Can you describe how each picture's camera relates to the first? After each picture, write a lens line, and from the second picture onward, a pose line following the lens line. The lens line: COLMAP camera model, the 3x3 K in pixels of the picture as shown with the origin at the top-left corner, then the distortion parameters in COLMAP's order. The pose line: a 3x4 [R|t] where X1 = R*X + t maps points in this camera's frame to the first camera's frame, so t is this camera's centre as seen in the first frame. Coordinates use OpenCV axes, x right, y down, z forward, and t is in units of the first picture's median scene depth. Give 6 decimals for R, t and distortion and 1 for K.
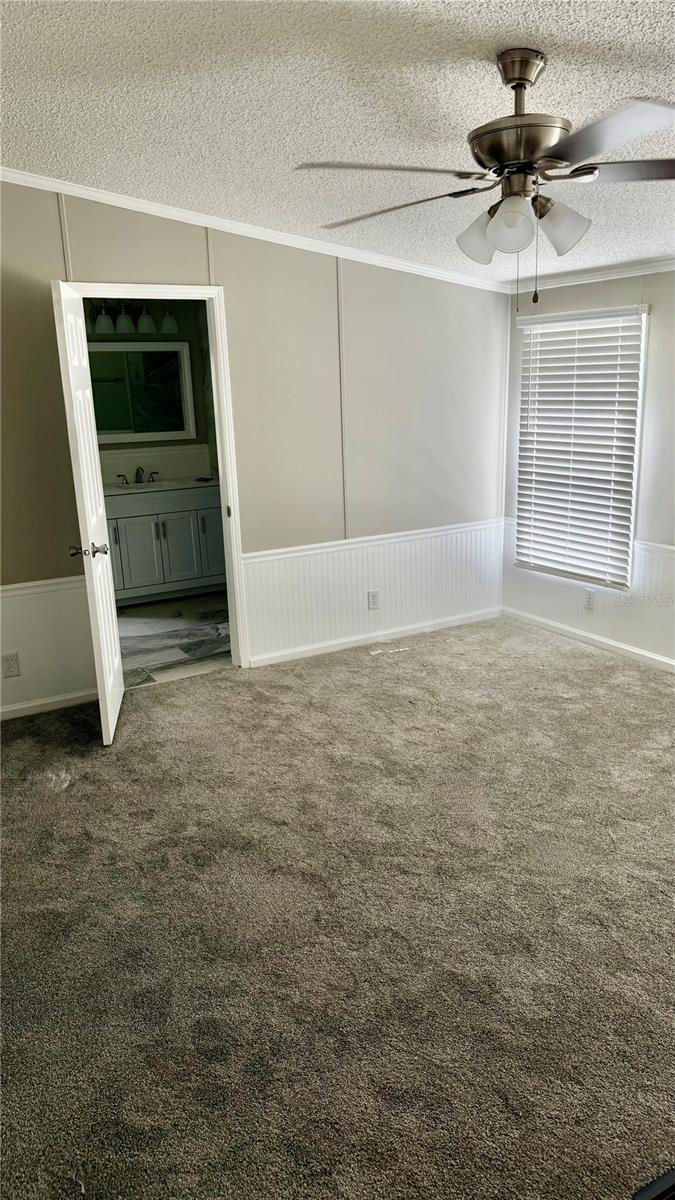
lens RADIAL K [[829.1, 0, 337.5], [0, 829.1, 600.0], [0, 0, 1]] dist [0.102267, 0.000297]
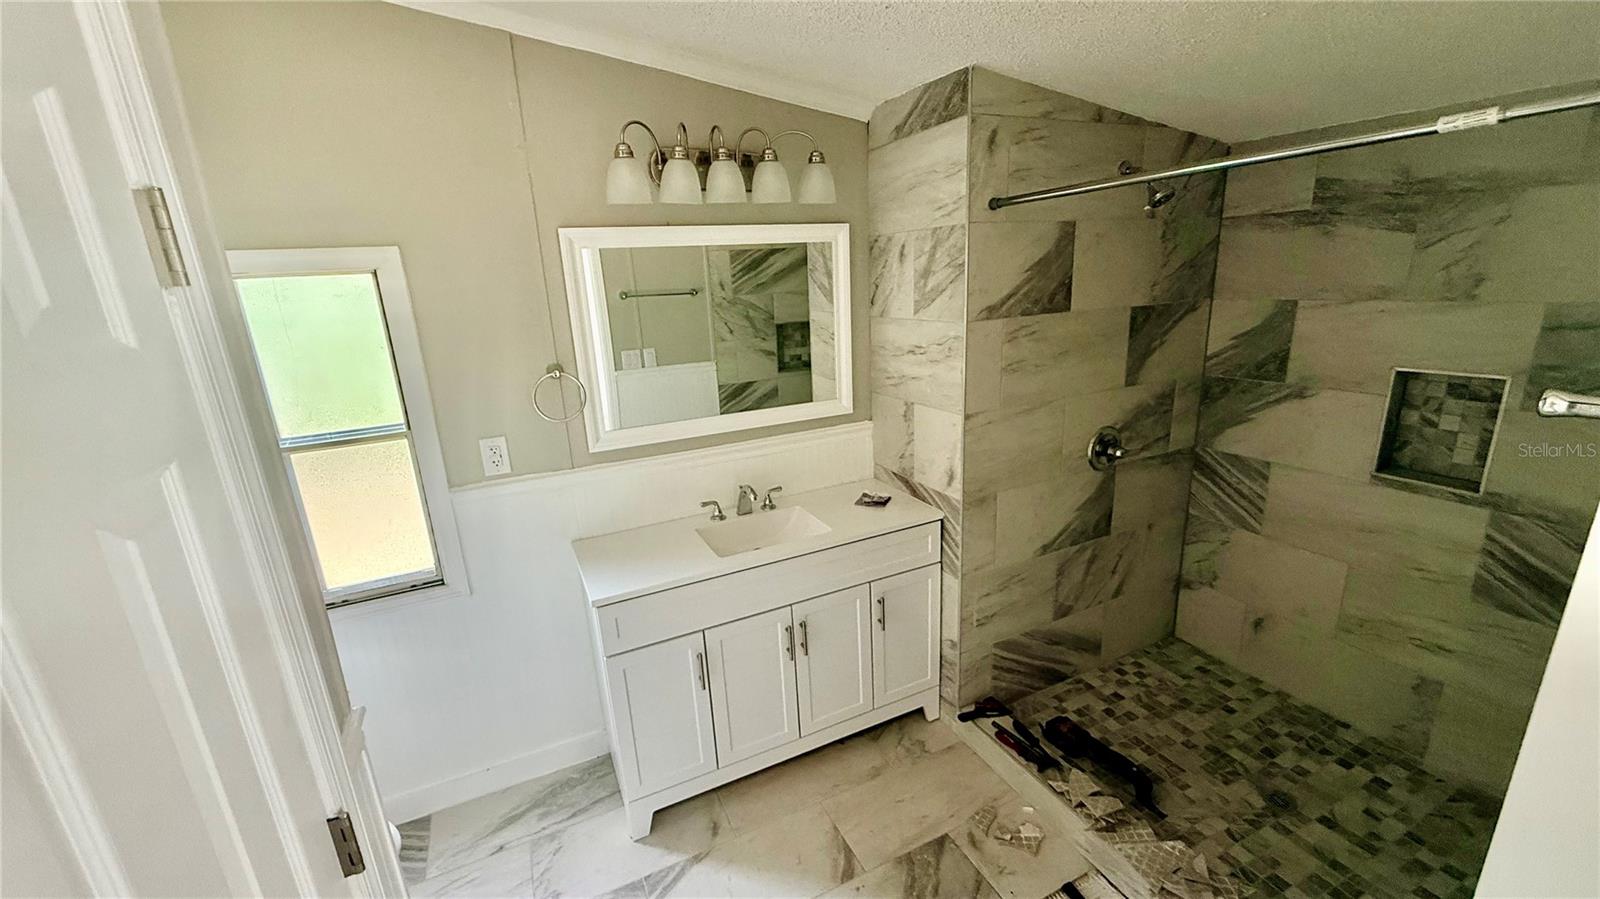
lens RADIAL K [[630.2, 0, 800.0], [0, 630.2, 449.5], [0, 0, 1]] dist [0.000656, -0.000313]
pose [[0.997269, 0.001283, -0.073843, -0.178611], [0.000232, 0.999790, 0.020514, -0.186002], [0.073854, -0.020475, 0.997059, 0.637164]]
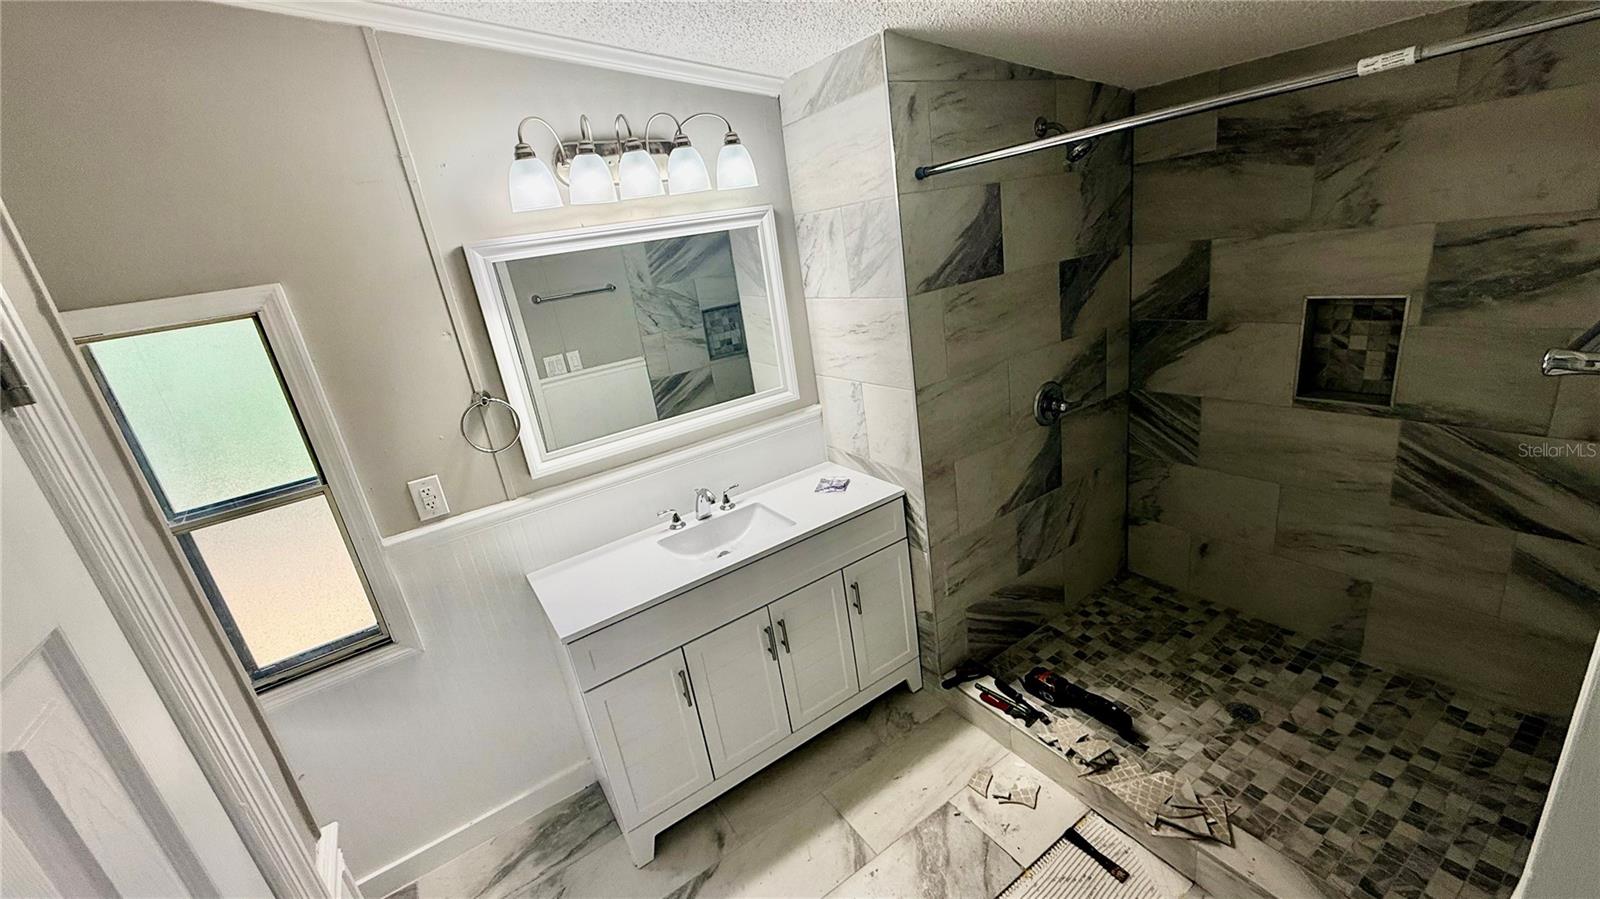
lens RADIAL K [[630.2, 0, 800.0], [0, 630.2, 449.5], [0, 0, 1]] dist [0.000656, -0.000313]
pose [[0.991499, -0.127954, 0.023625, -0.187848], [0.126095, 0.989674, 0.068155, -0.196535], [-0.032102, -0.064596, 0.997395, 0.646171]]
